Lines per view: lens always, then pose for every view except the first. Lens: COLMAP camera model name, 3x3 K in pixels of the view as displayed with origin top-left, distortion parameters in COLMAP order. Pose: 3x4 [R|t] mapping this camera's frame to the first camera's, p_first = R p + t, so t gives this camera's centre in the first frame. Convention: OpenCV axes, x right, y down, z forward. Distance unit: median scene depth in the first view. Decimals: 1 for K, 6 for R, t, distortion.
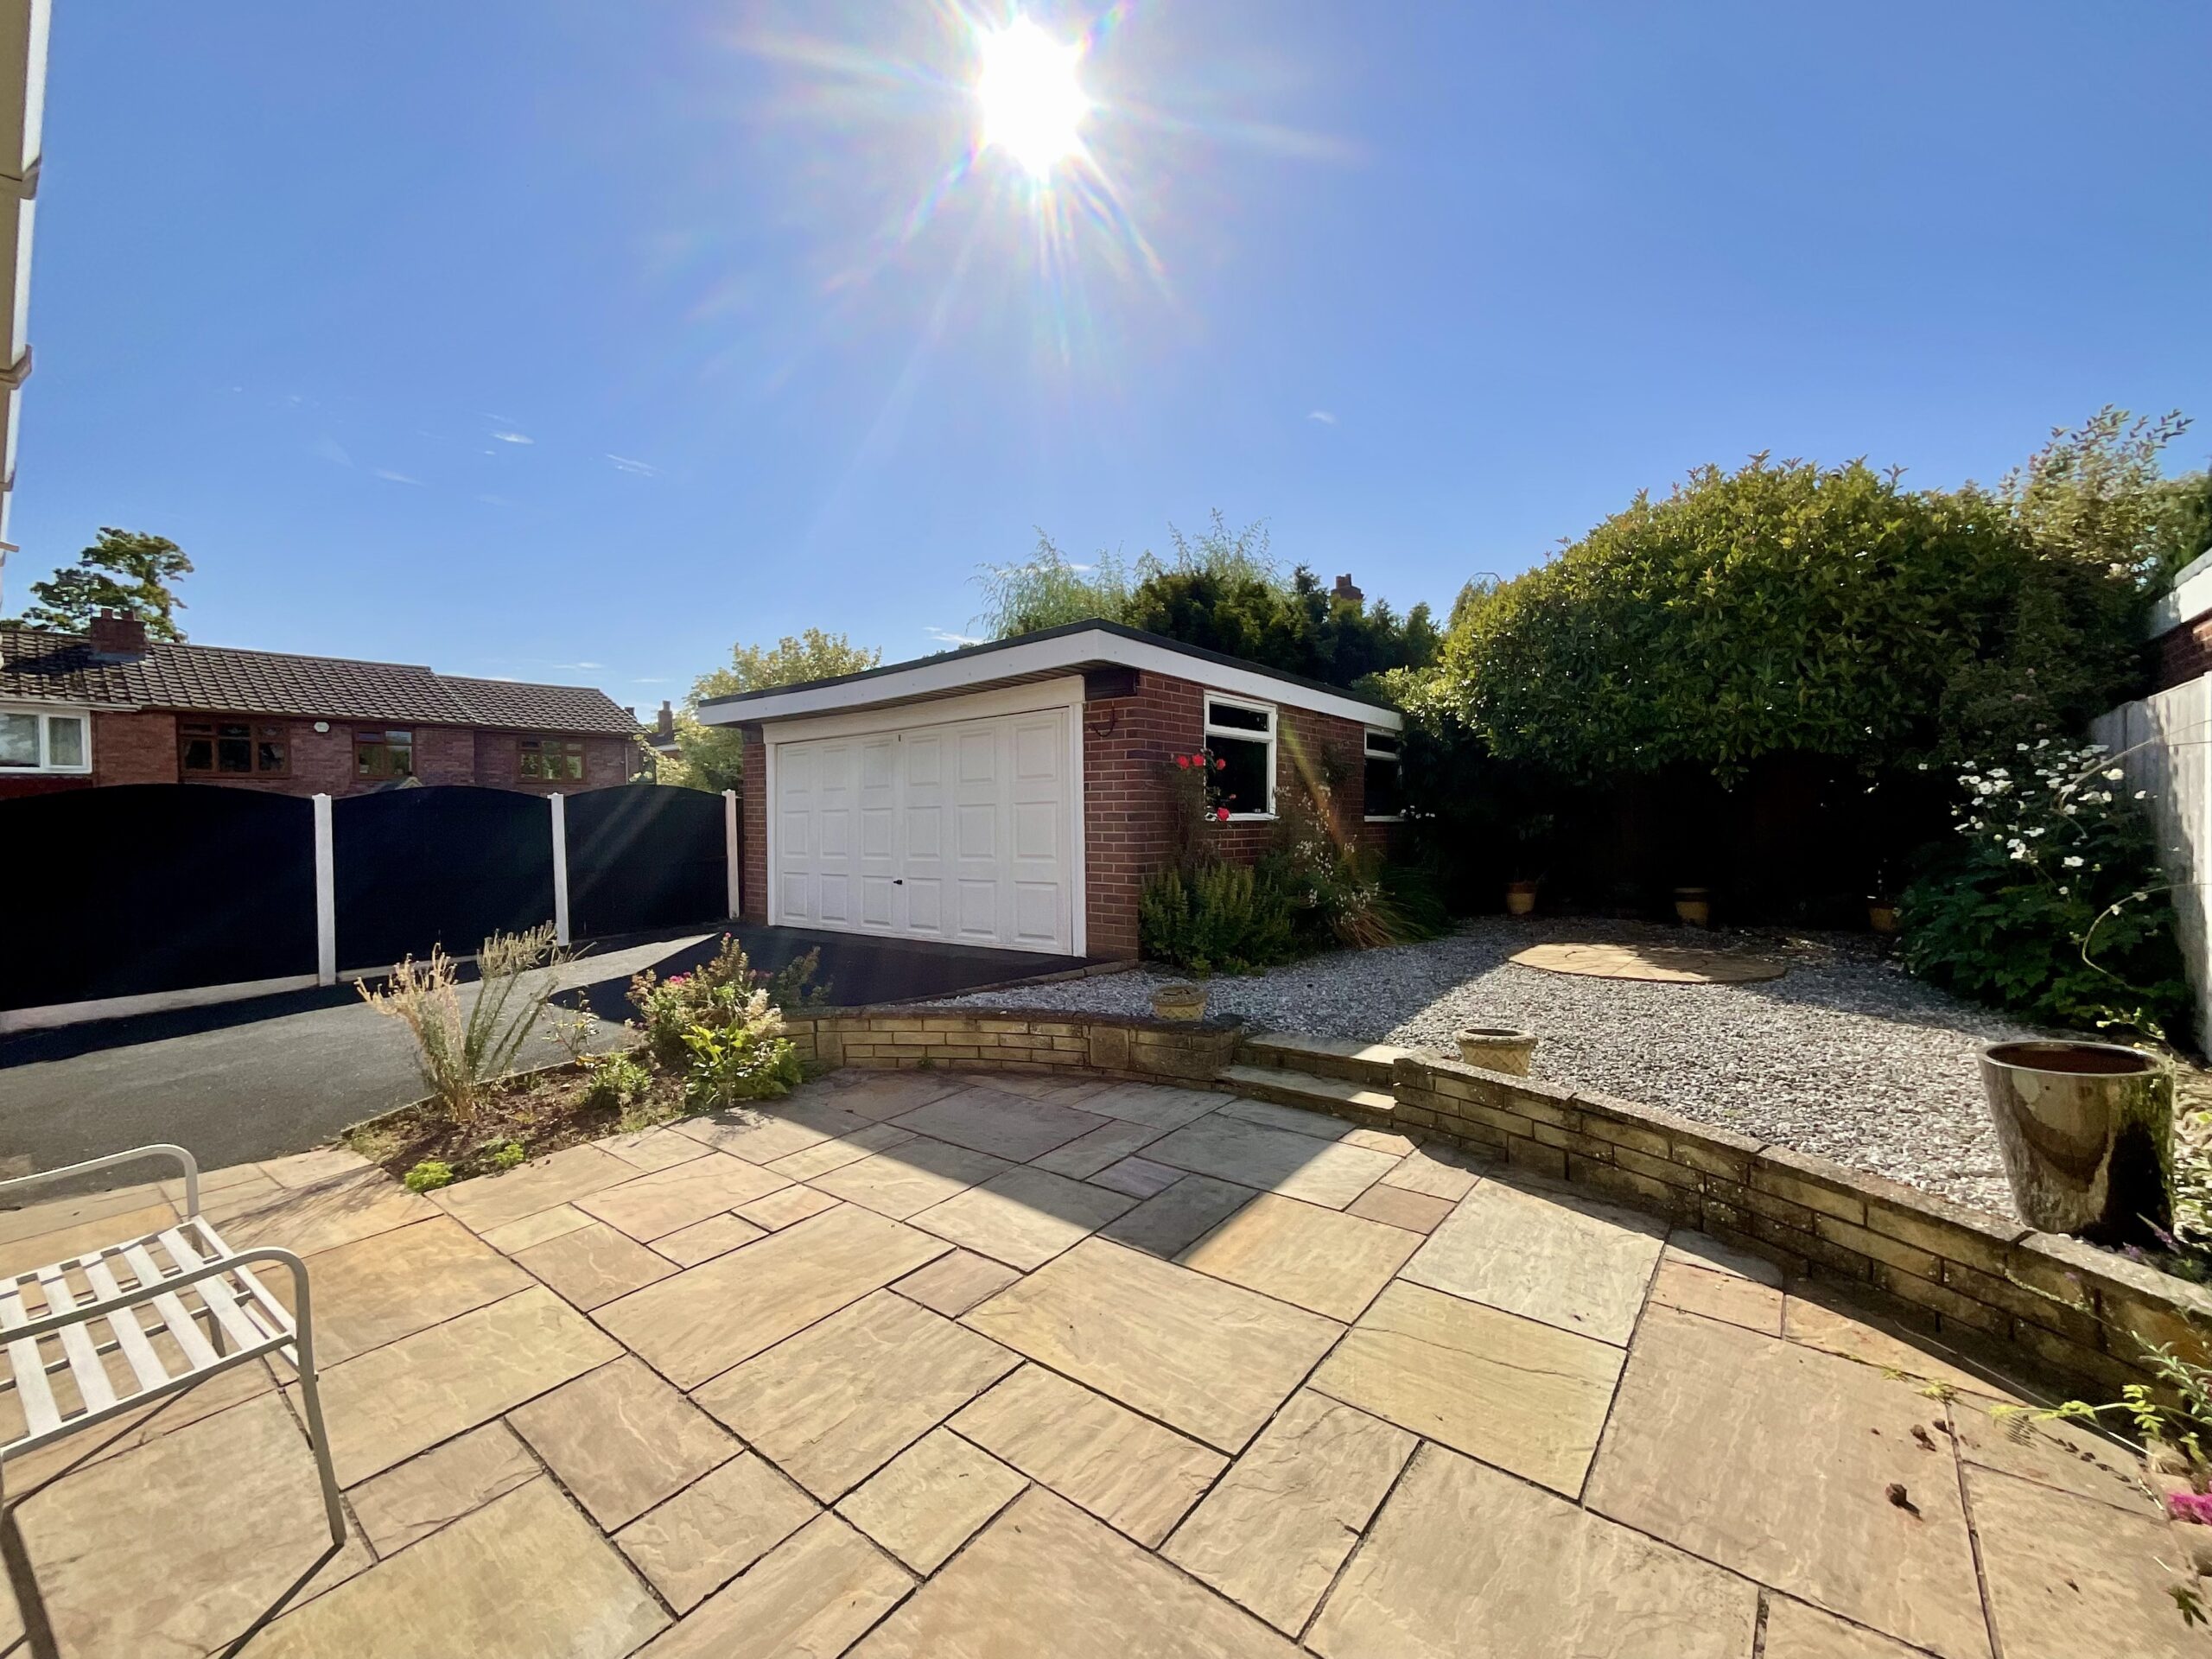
lens RADIAL K [[895.9, 0, 1112.1], [0, 895.9, 825.8], [0, 0, 1]] dist [0.001050, 0.000315]
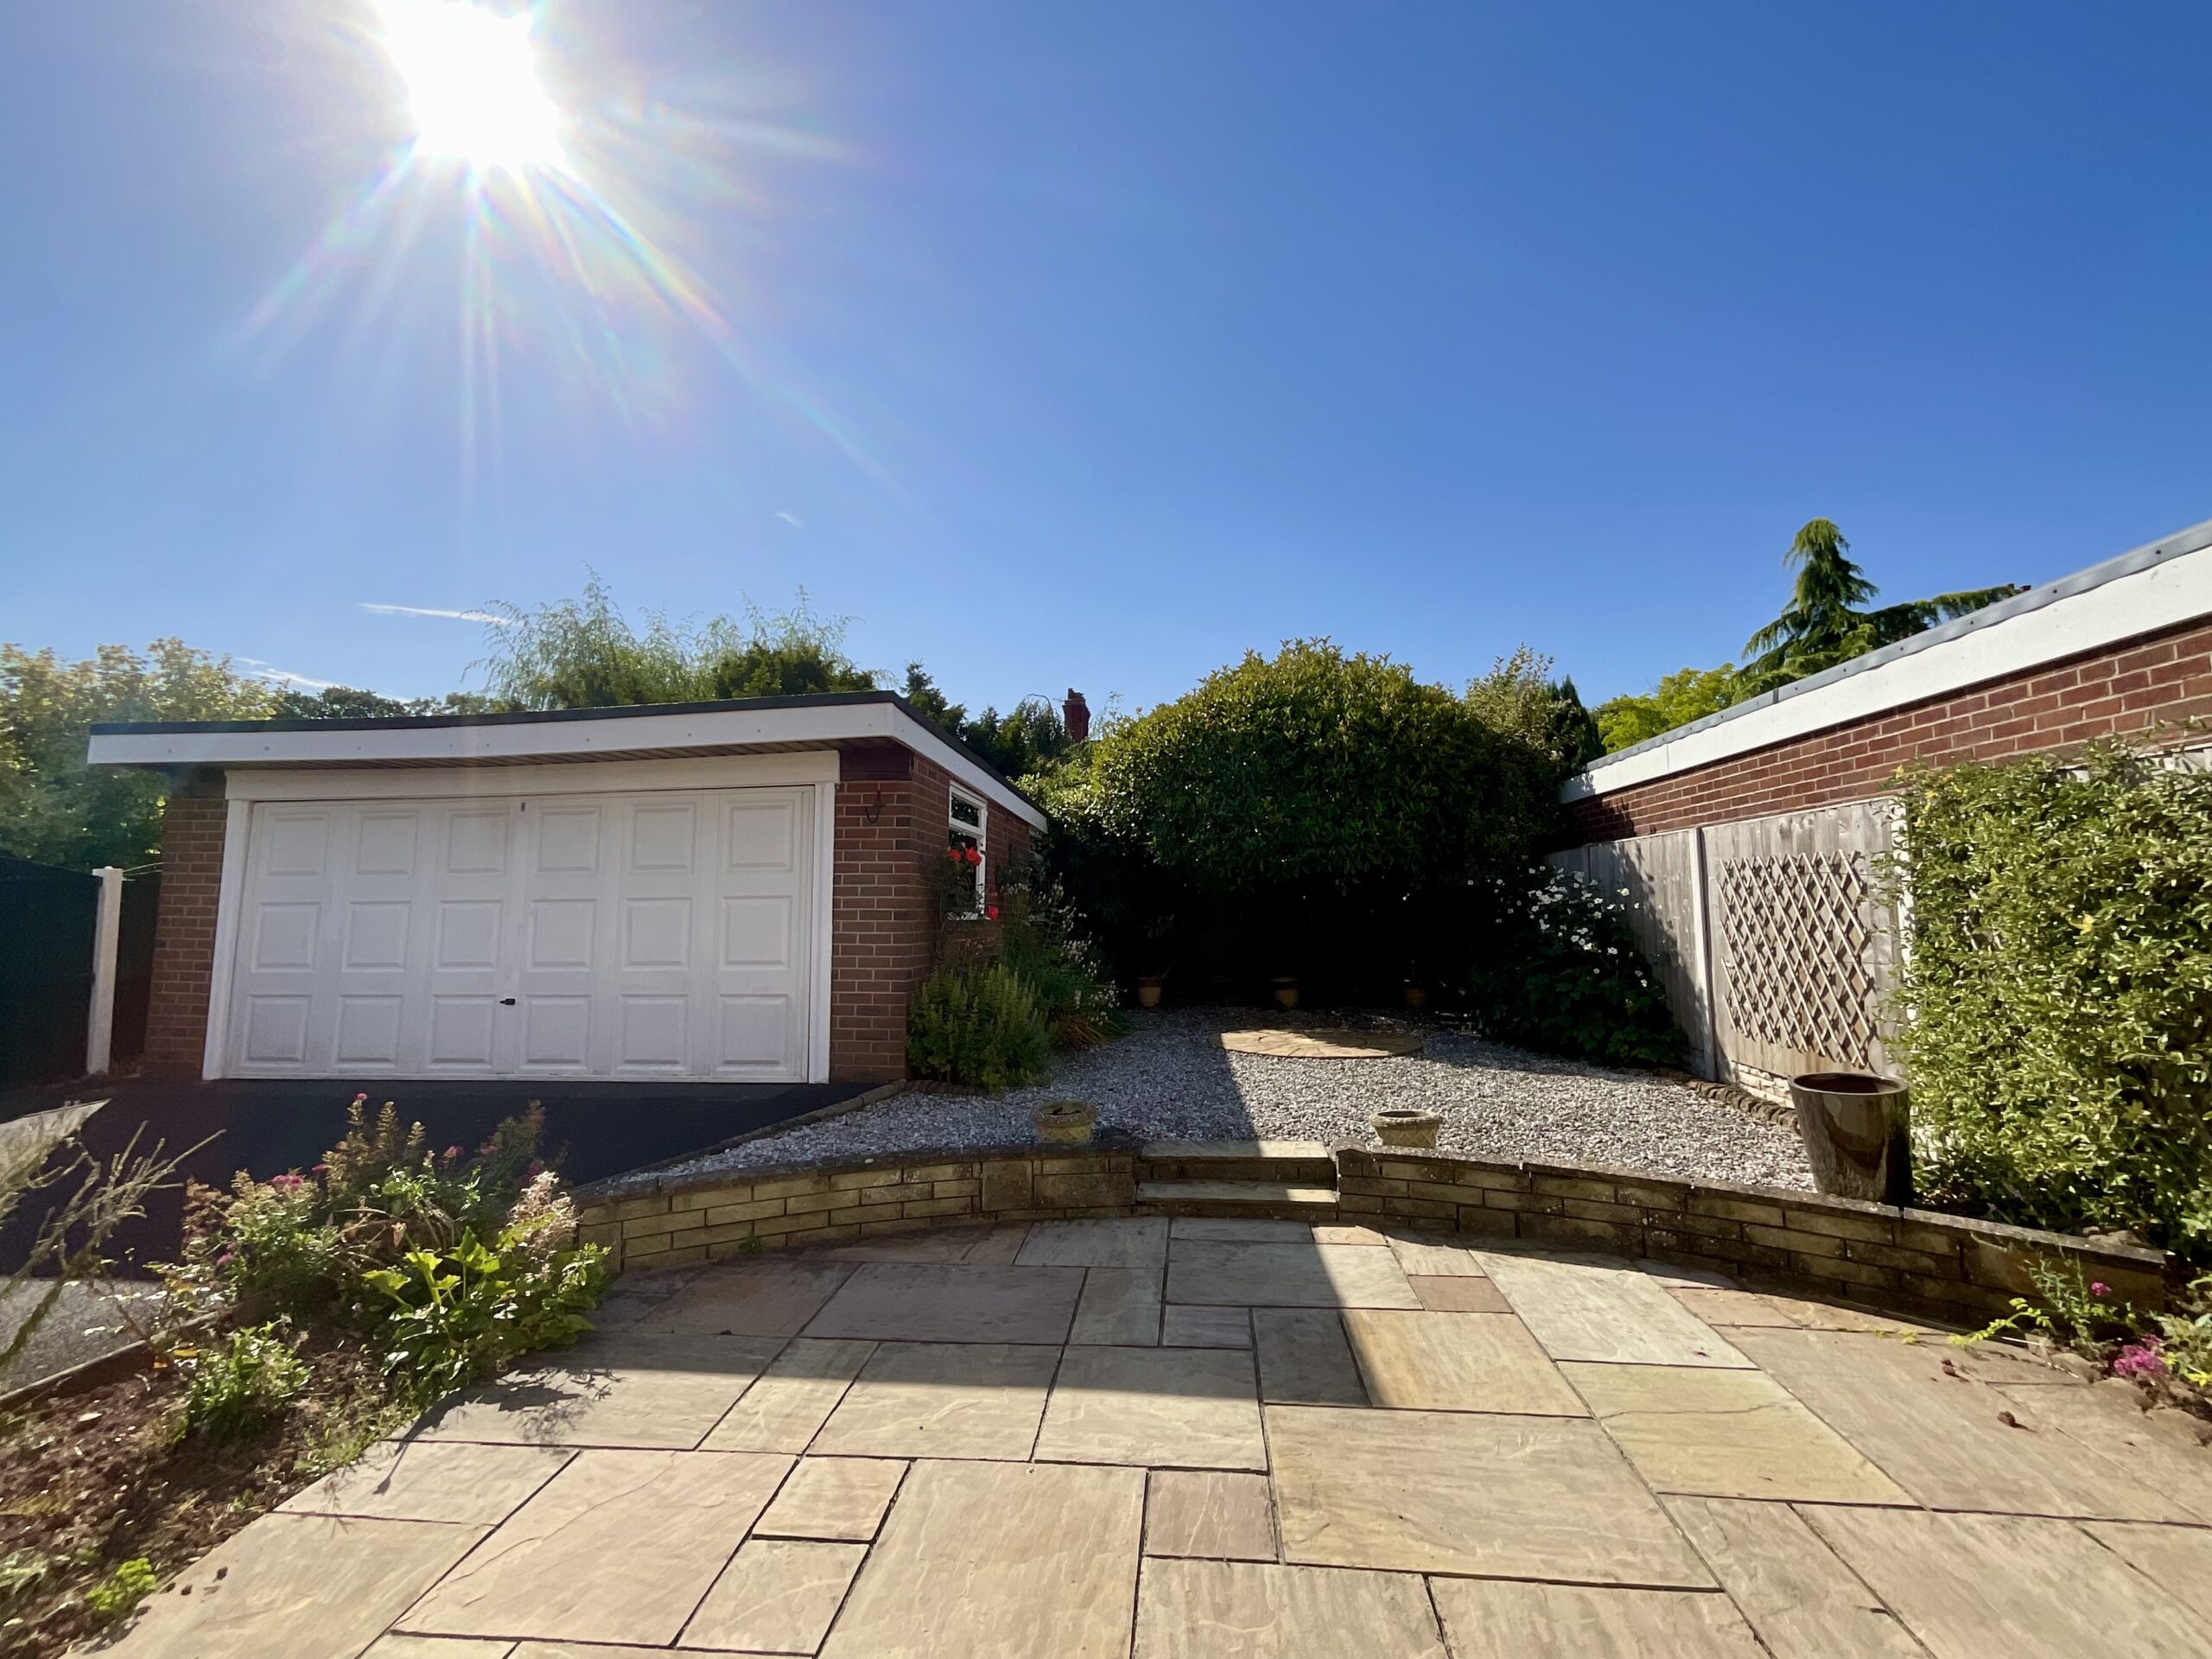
lens RADIAL K [[895.9, 0, 1114.7], [0, 895.9, 826.3], [0, 0, 1]] dist [0.001050, 0.000315]
pose [[0.841330, 0.060623, 0.537112, -0.412653], [-0.001064, 0.993874, -0.110511, 0.000648], [-0.540521, 0.092405, 0.836240, 0.199823]]
